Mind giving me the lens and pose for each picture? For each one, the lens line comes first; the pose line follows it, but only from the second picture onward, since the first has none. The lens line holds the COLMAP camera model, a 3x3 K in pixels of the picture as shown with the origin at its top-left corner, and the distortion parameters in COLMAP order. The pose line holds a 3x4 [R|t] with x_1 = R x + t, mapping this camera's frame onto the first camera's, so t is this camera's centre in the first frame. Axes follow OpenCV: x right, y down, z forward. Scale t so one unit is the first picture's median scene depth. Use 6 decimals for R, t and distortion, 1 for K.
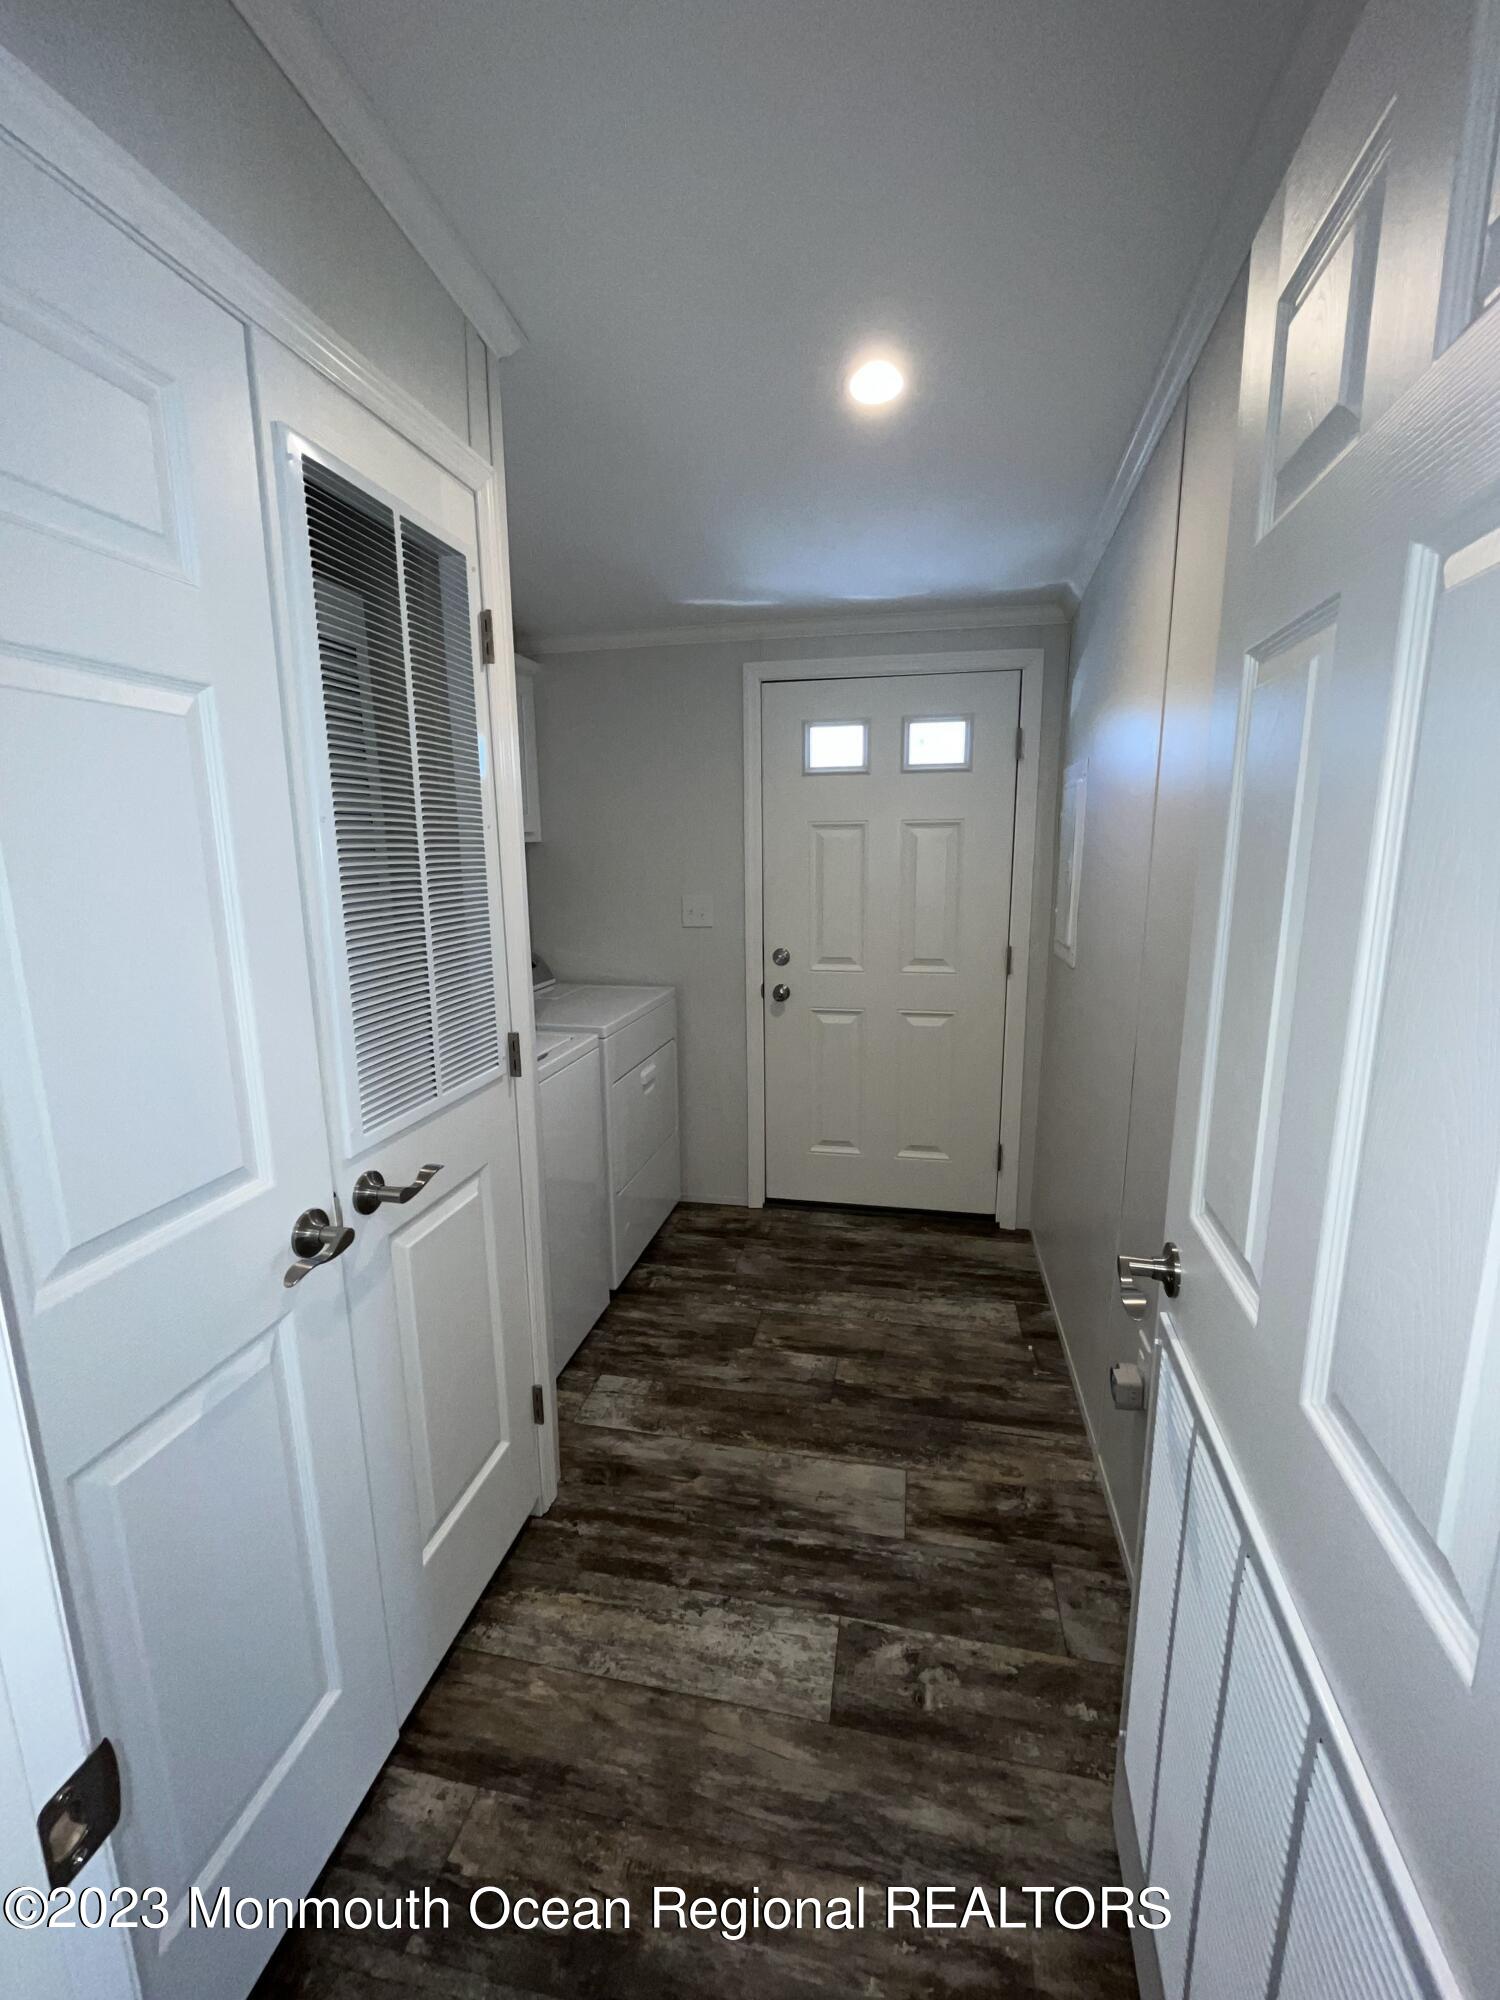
lens RADIAL K [[821.1, 0, 744.9], [0, 821.1, 984.8], [0, 0, 1]] dist [-0.007918, 0.000426]
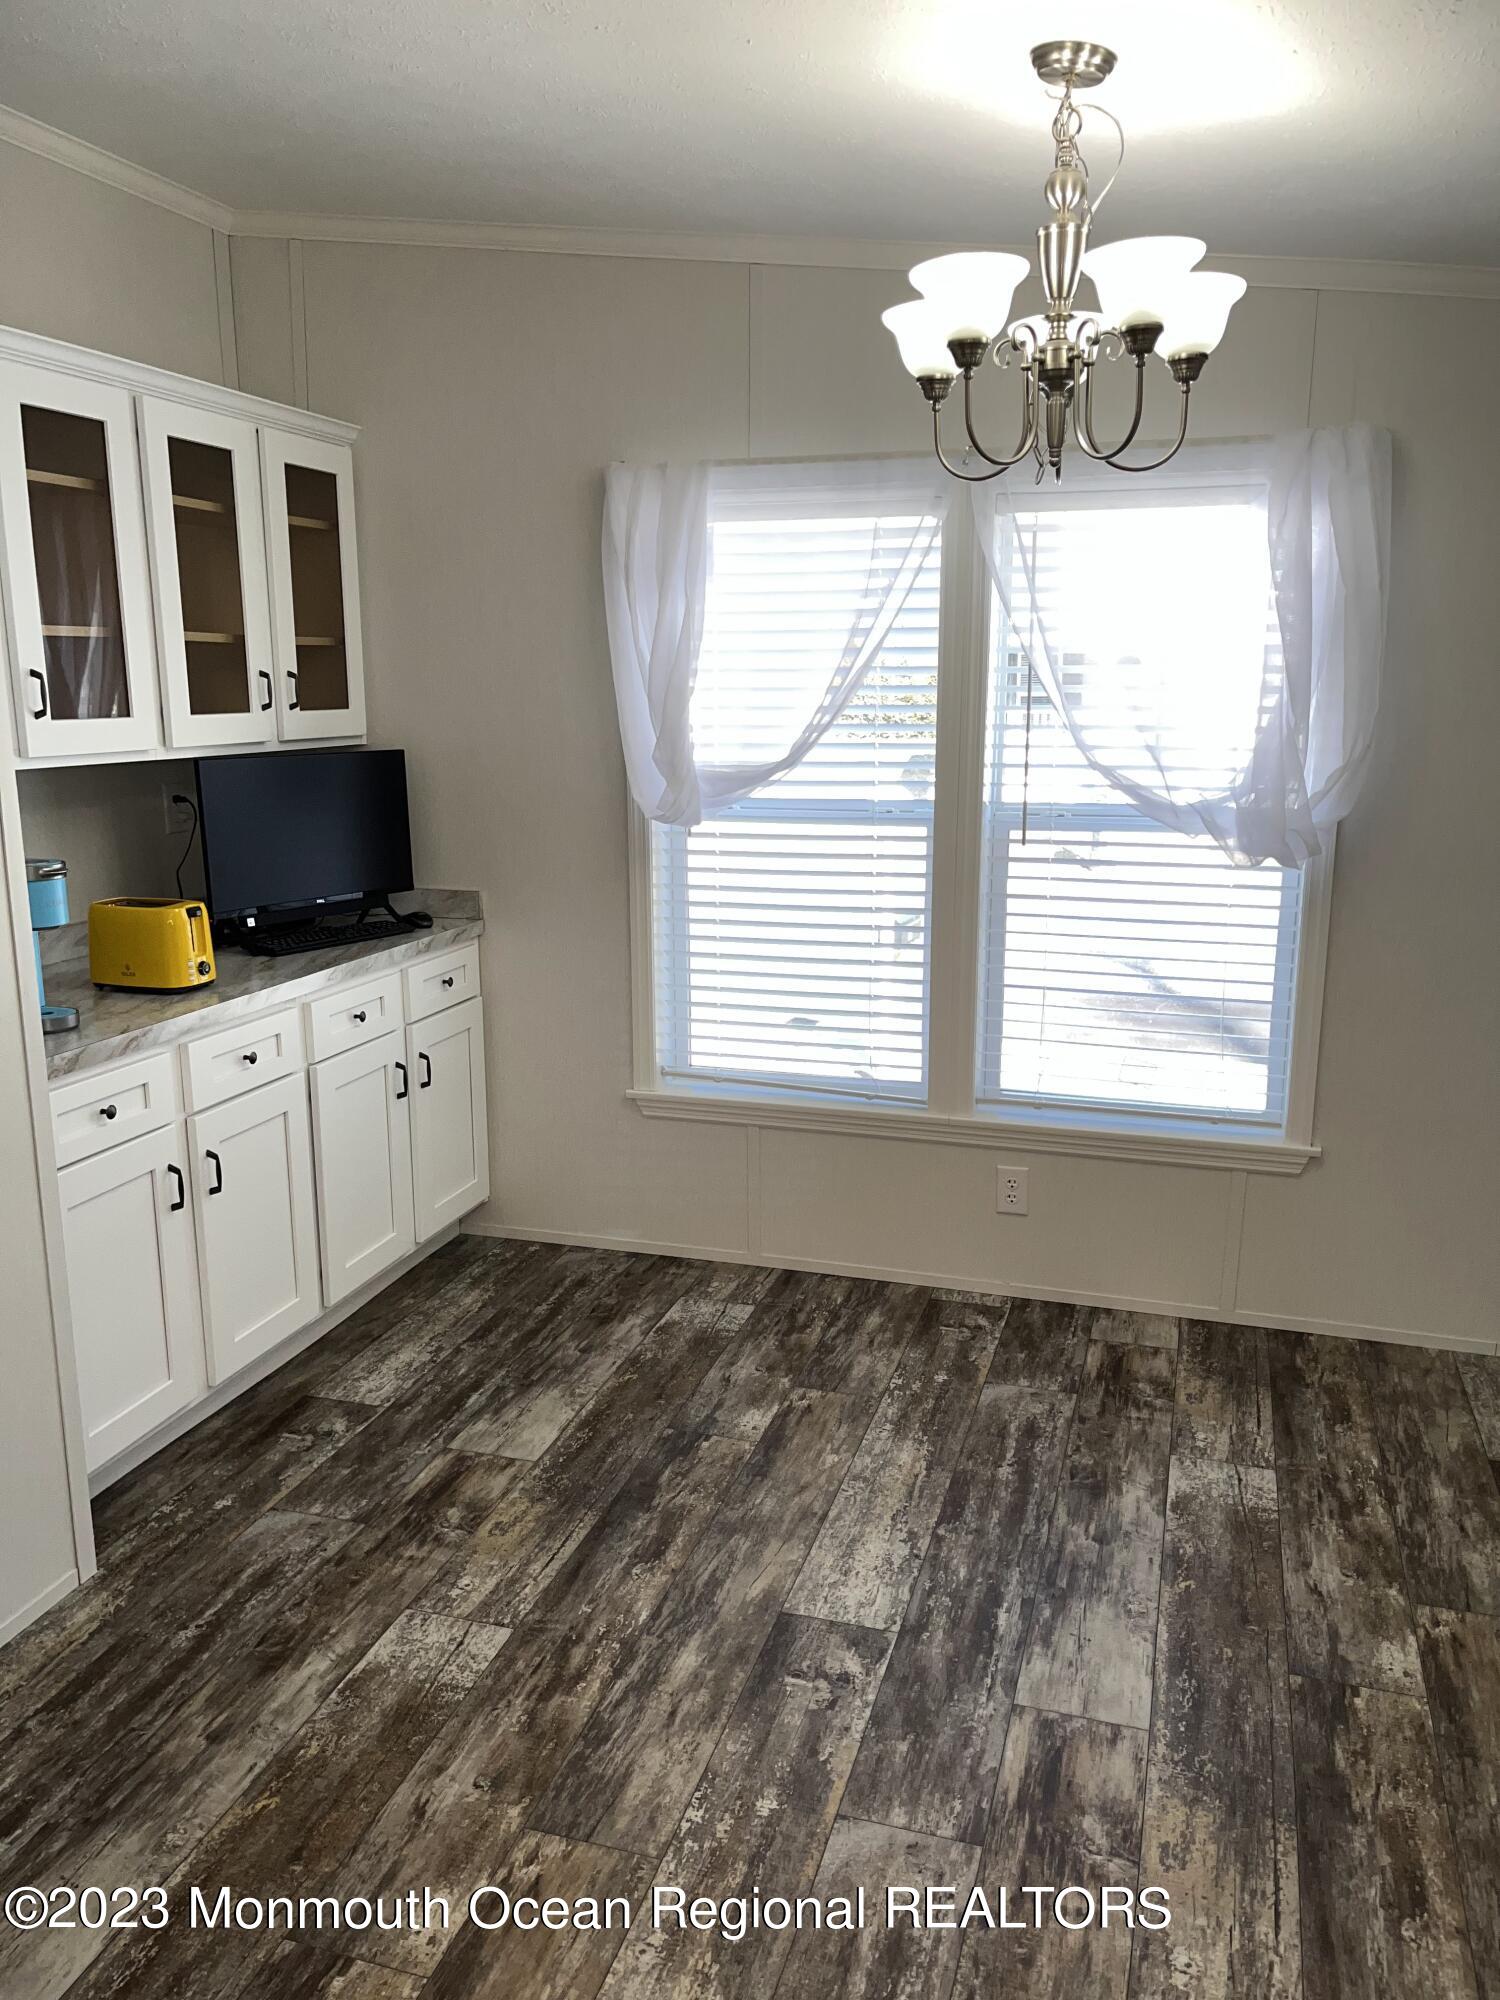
lens RADIAL K [[1514.0, 0, 771.2], [0, 1514.0, 989.4], [0, 0, 1]] dist [0.074614, -0.104386]
pose [[-0.087152, 0.207006, -0.974450, 1.520114], [-0.177370, 0.959318, 0.219655, -0.188860], [0.980278, 0.191982, -0.046890, 0.810927]]
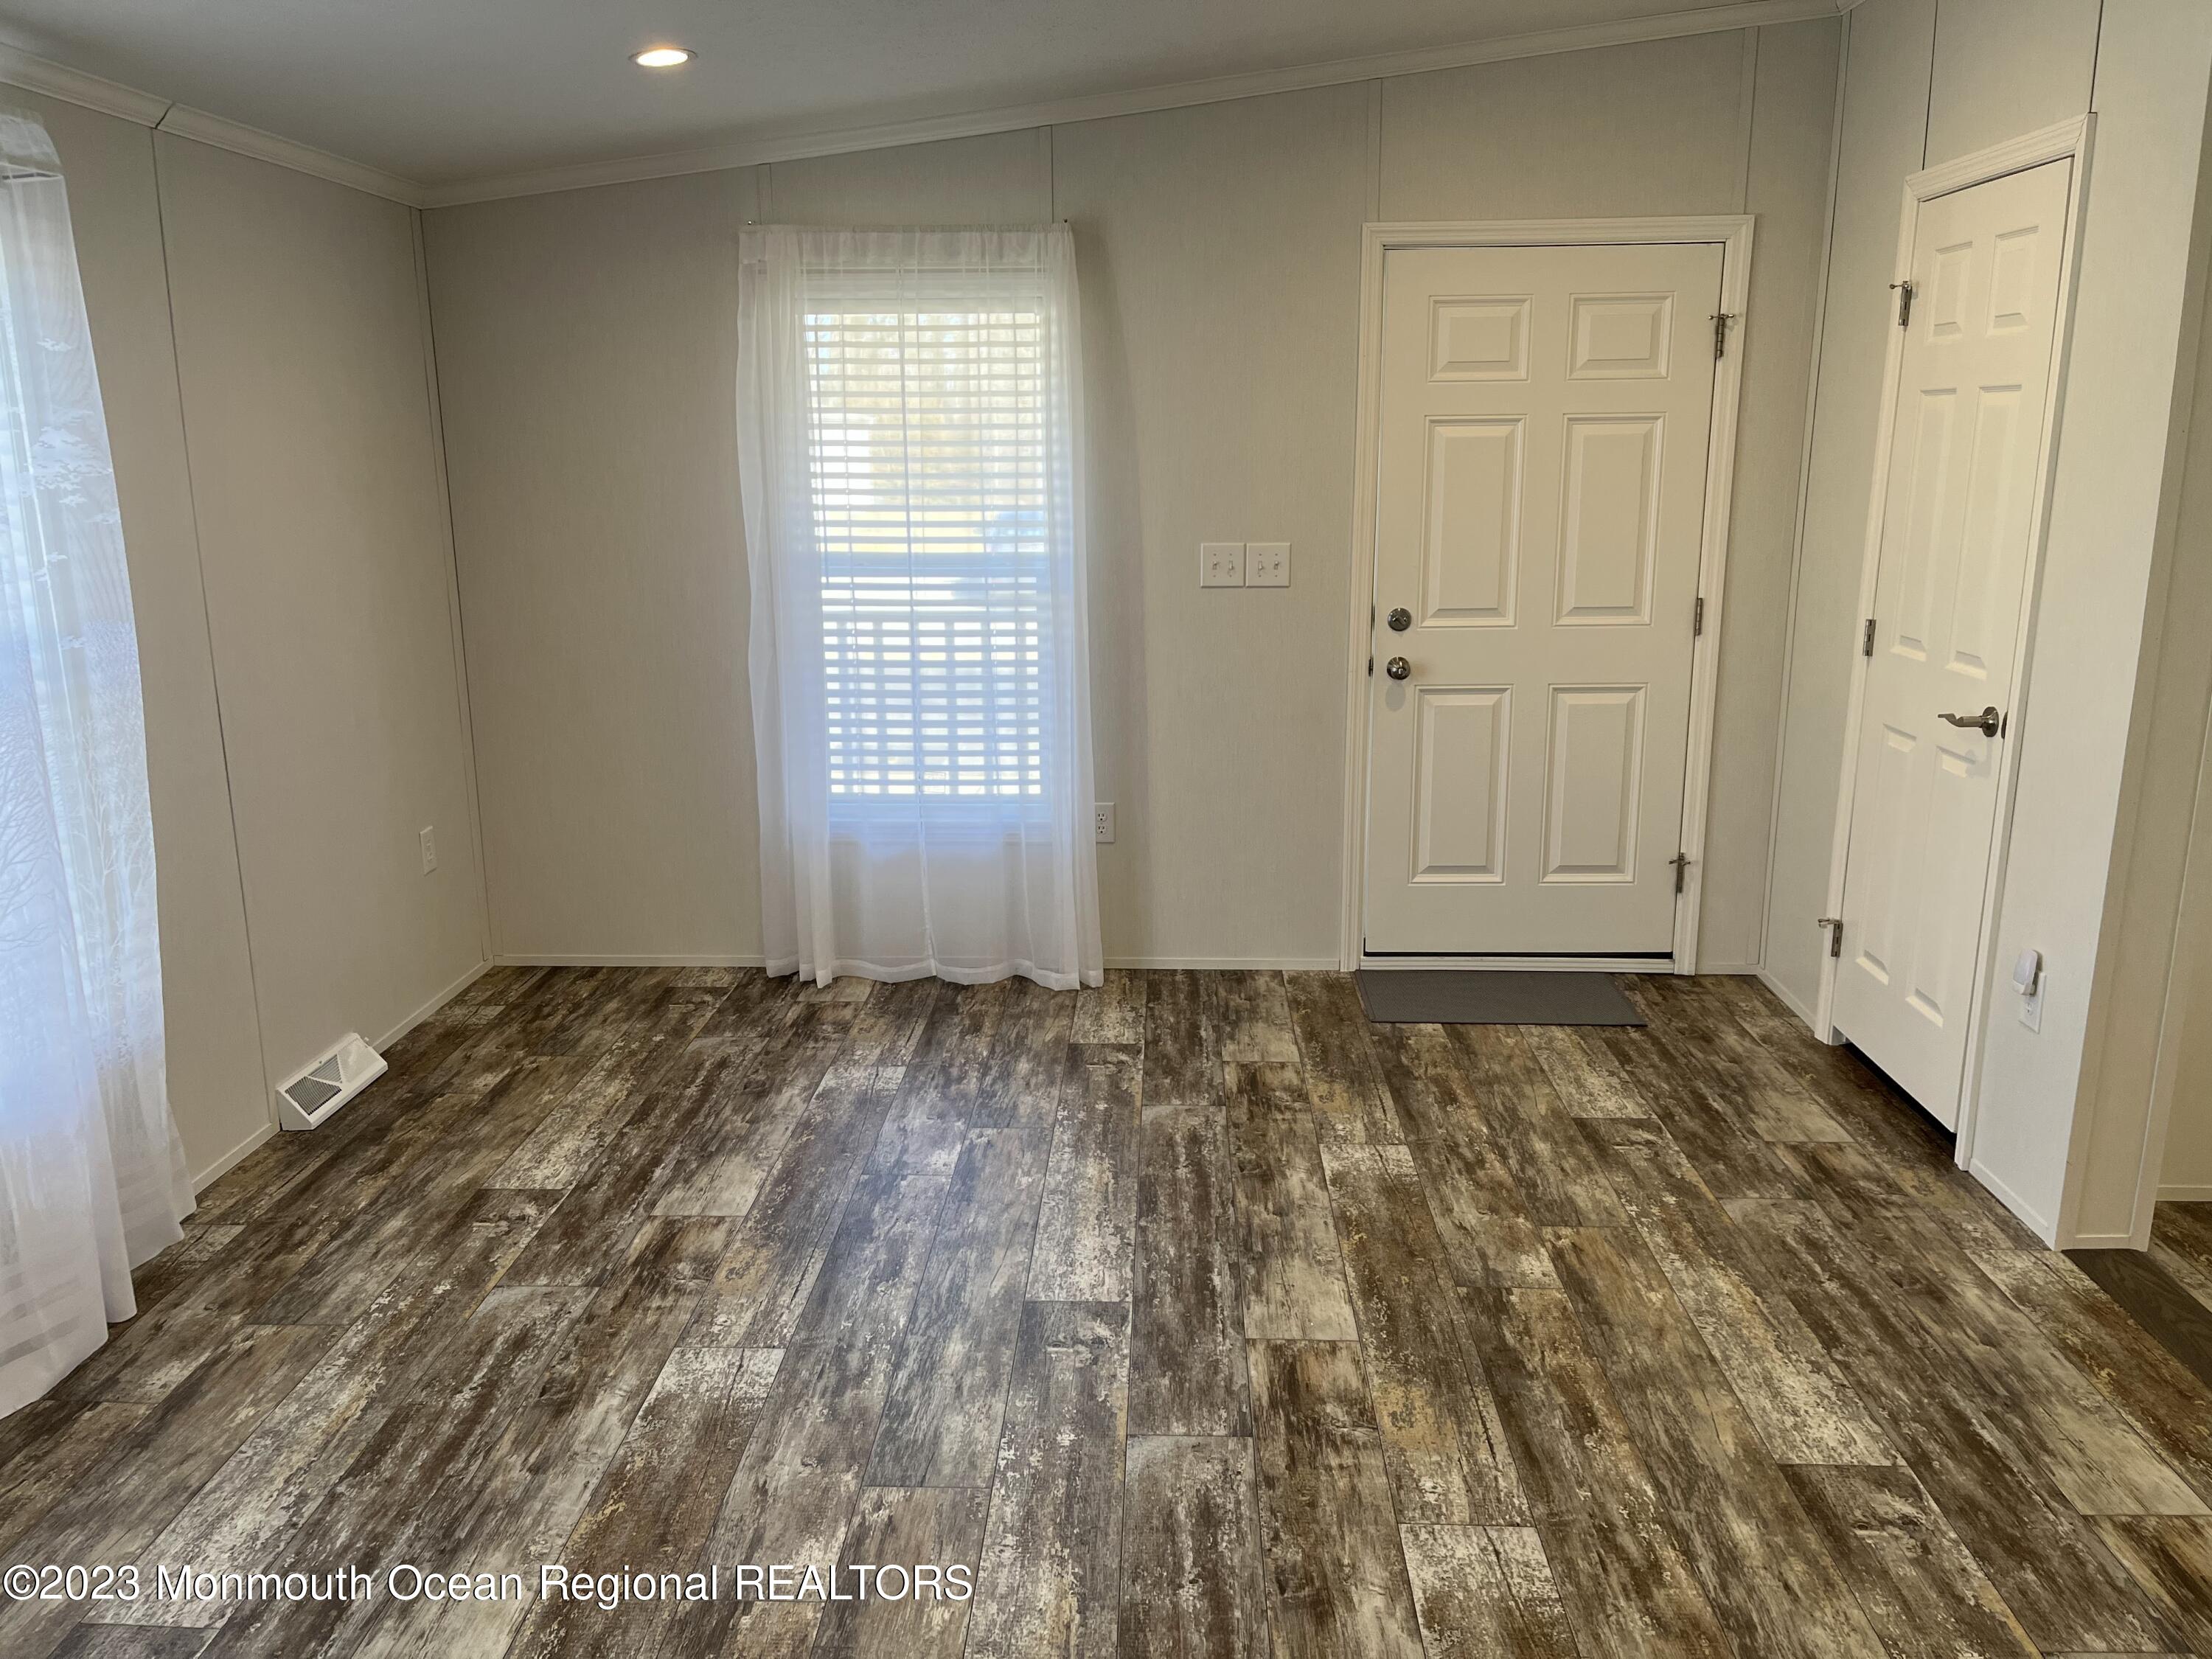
lens RADIAL K [[1674.5, 0, 1110.3], [0, 1674.5, 827.3], [0, 0, 1]] dist [0.074614, -0.104386]
pose [[0.163605, 0.228390, -0.959725, 1.864180], [-0.169763, 0.964838, 0.200667, -0.155155], [0.971810, 0.130096, 0.196625, 0.510288]]
